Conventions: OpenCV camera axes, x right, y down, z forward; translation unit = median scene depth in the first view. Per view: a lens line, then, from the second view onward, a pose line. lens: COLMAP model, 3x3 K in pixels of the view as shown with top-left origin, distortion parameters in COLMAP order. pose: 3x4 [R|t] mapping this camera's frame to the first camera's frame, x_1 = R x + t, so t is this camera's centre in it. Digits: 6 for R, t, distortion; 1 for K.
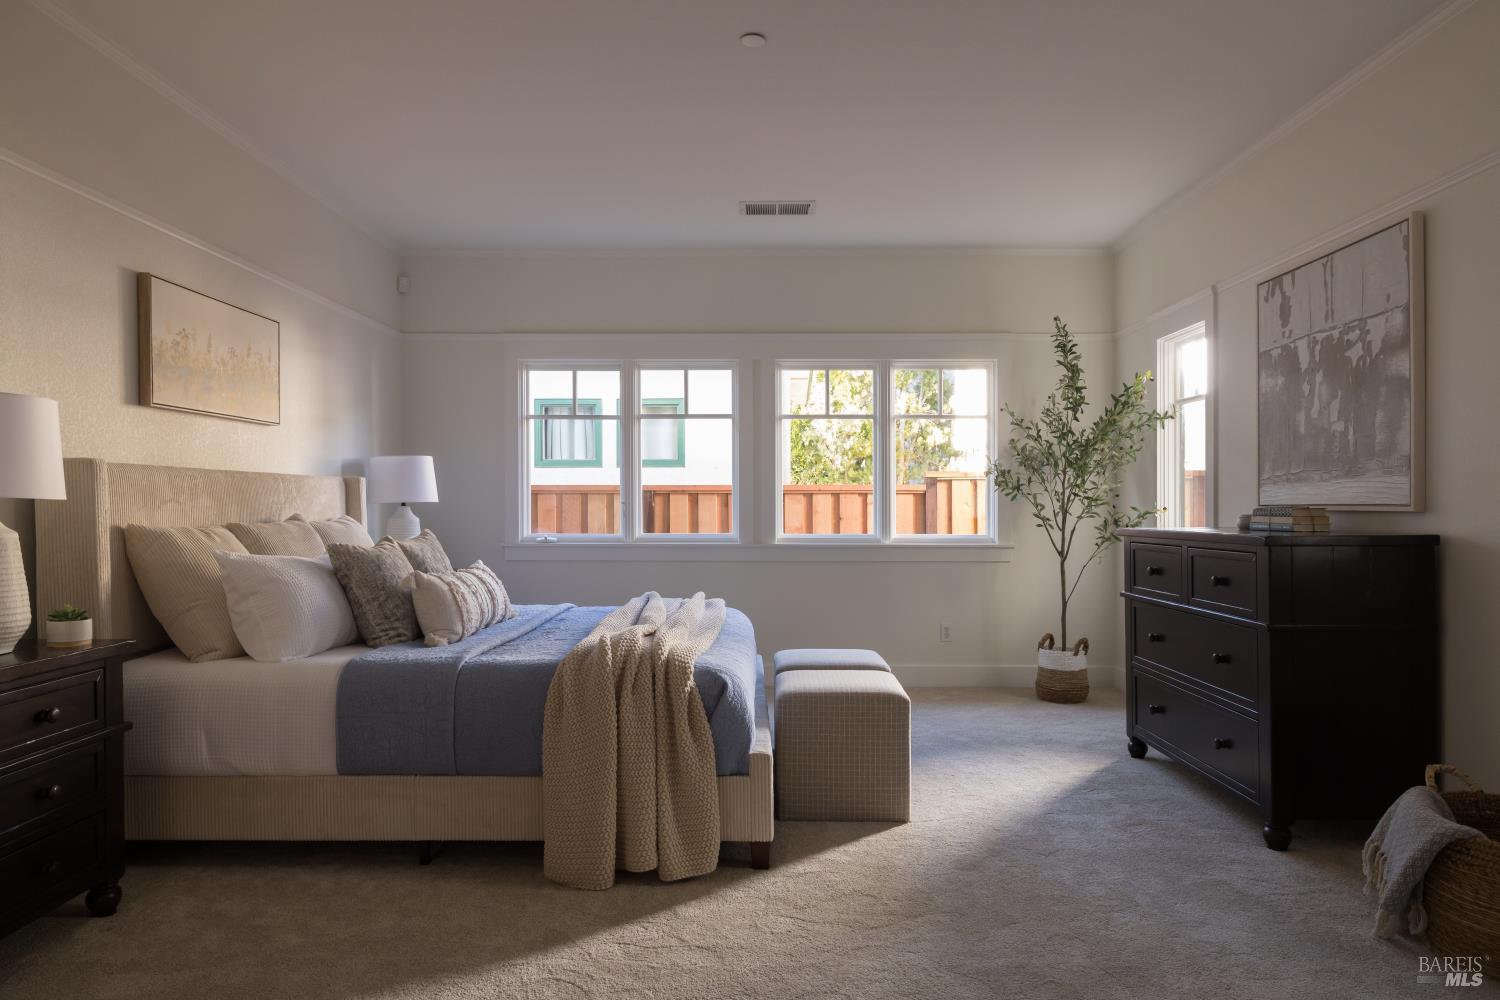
lens RADIAL K [[959.3, 0, 788.3], [0, 959.3, 513.7], [0, 0, 1]] dist [0.006459, 0.001862]
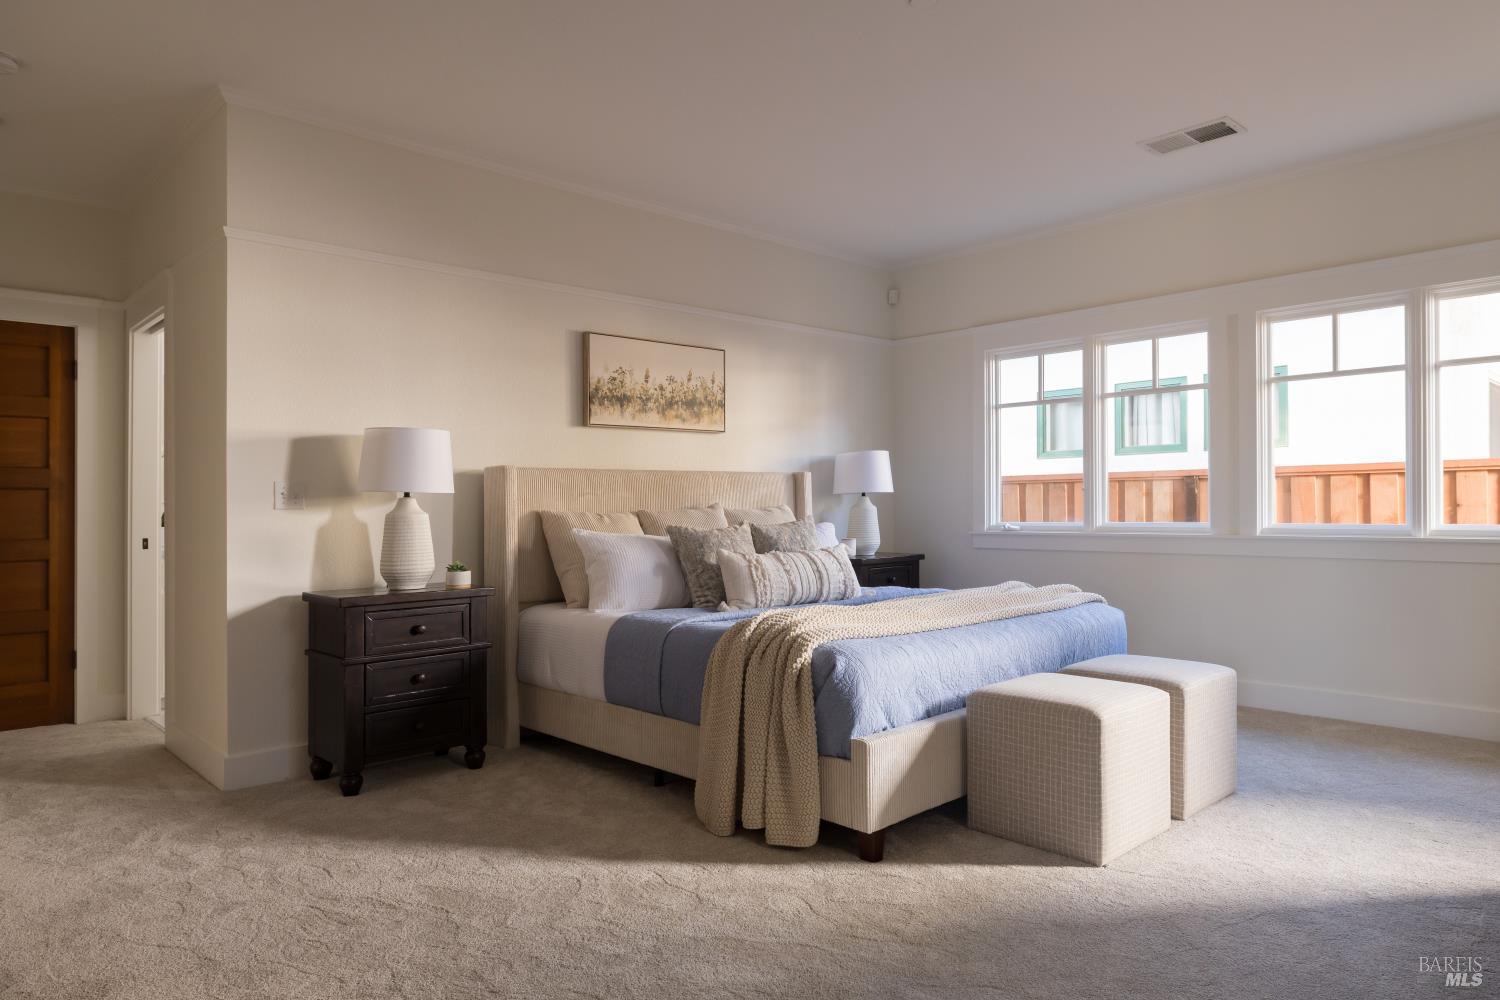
lens RADIAL K [[959.3, 0, 751.9], [0, 959.3, 507.0], [0, 0, 1]] dist [0.006459, 0.001862]
pose [[0.689335, -0.007431, -0.724405, 0.476801], [0.007224, 0.999968, -0.003383, 0.011150], [0.724407, -0.002901, 0.689366, 0.194945]]
